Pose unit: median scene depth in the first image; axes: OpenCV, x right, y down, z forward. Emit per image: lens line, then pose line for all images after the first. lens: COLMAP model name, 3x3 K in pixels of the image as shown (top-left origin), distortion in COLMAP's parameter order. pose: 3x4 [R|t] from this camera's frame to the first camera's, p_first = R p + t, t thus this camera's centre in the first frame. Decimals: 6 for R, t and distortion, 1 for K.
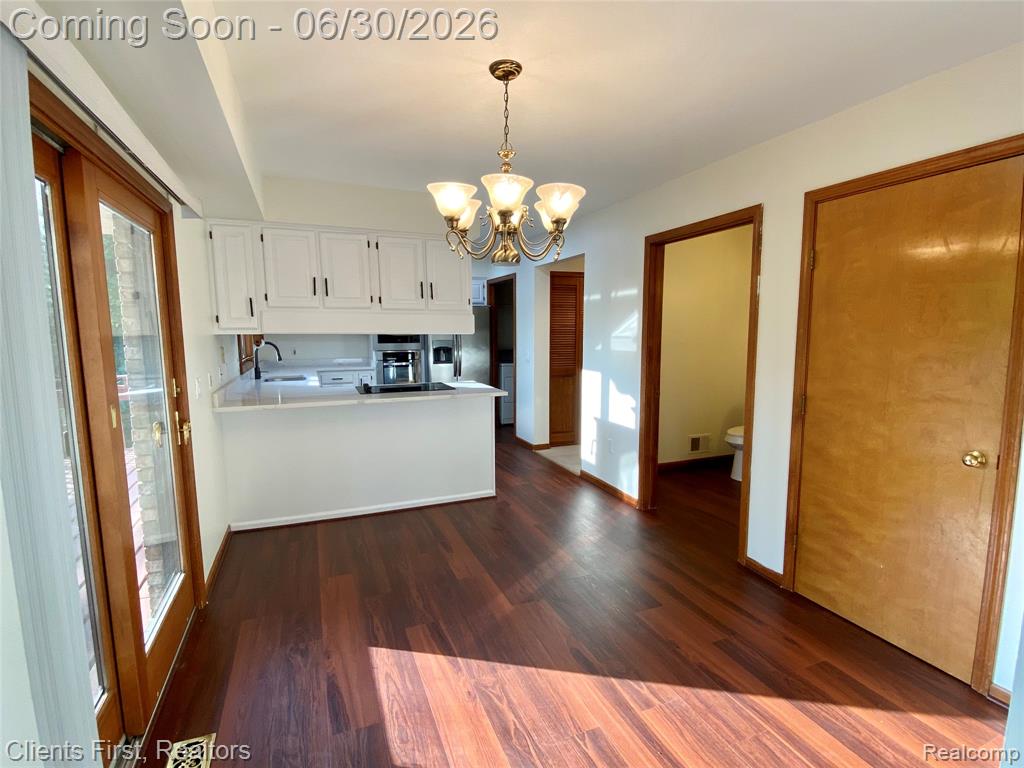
lens RADIAL K [[491.1, 0, 504.6], [0, 491.1, 384.3], [0, 0, 1]] dist [-0.003942, -0.000221]
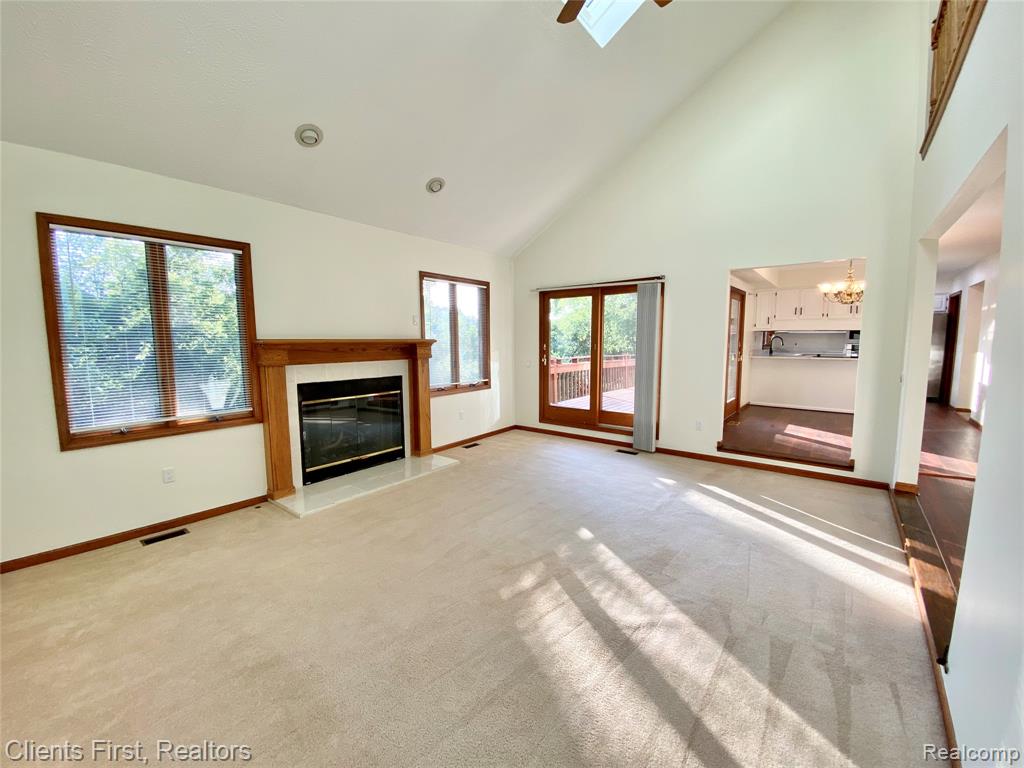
lens RADIAL K [[404.7, 0, 517.1], [0, 404.7, 381.2], [0, 0, 1]] dist [-0.022349, -0.000764]
pose [[0.478269, 0.098536, -0.872668, 0.676153], [-0.095531, 0.993626, 0.059837, 0.151728], [0.873002, 0.054748, 0.484634, -1.088770]]
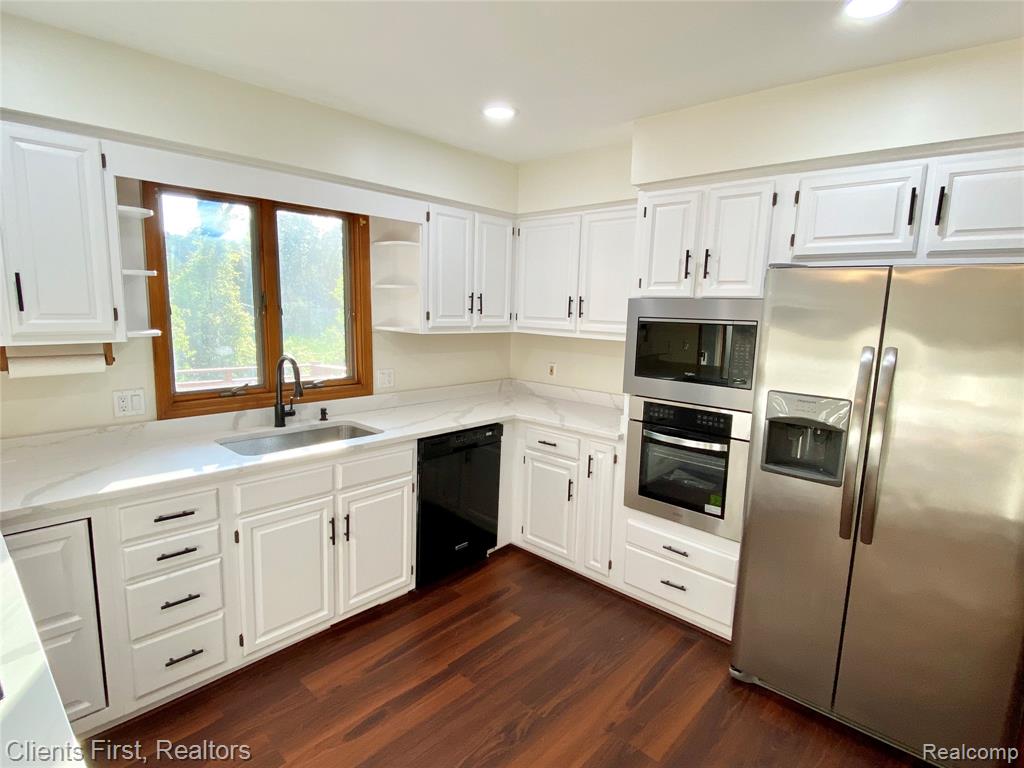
lens RADIAL K [[547.1, 0, 485.2], [0, 547.1, 387.6], [0, 0, 1]] dist [0.014680, -0.011864]
pose [[0.422077, 0.152289, -0.893678, 0.118799], [-0.126712, 0.986023, 0.108180, -0.182683], [0.897661, 0.067579, 0.435474, 1.245489]]
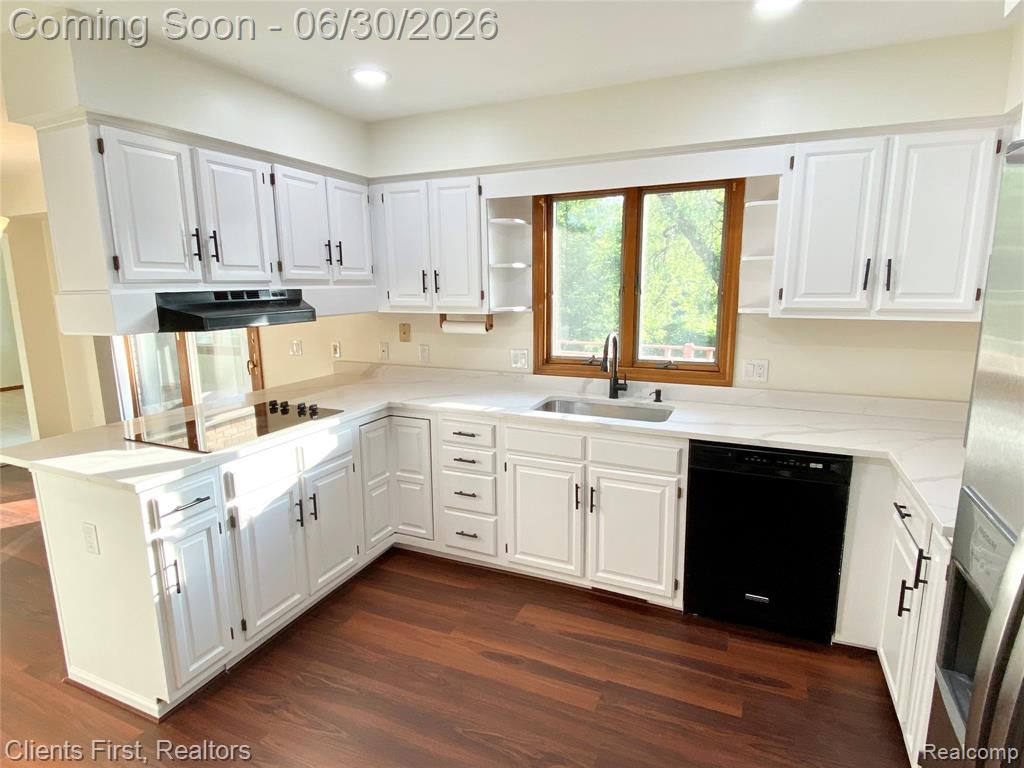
lens RADIAL K [[547.1, 0, 507.3], [0, 547.1, 382.4], [0, 0, 1]] dist [0.014680, -0.011864]
pose [[-0.721210, 0.138734, -0.678682, 0.000013], [-0.060298, 0.963448, 0.261022, -0.239228], [0.690088, 0.229174, -0.686483, 1.775185]]
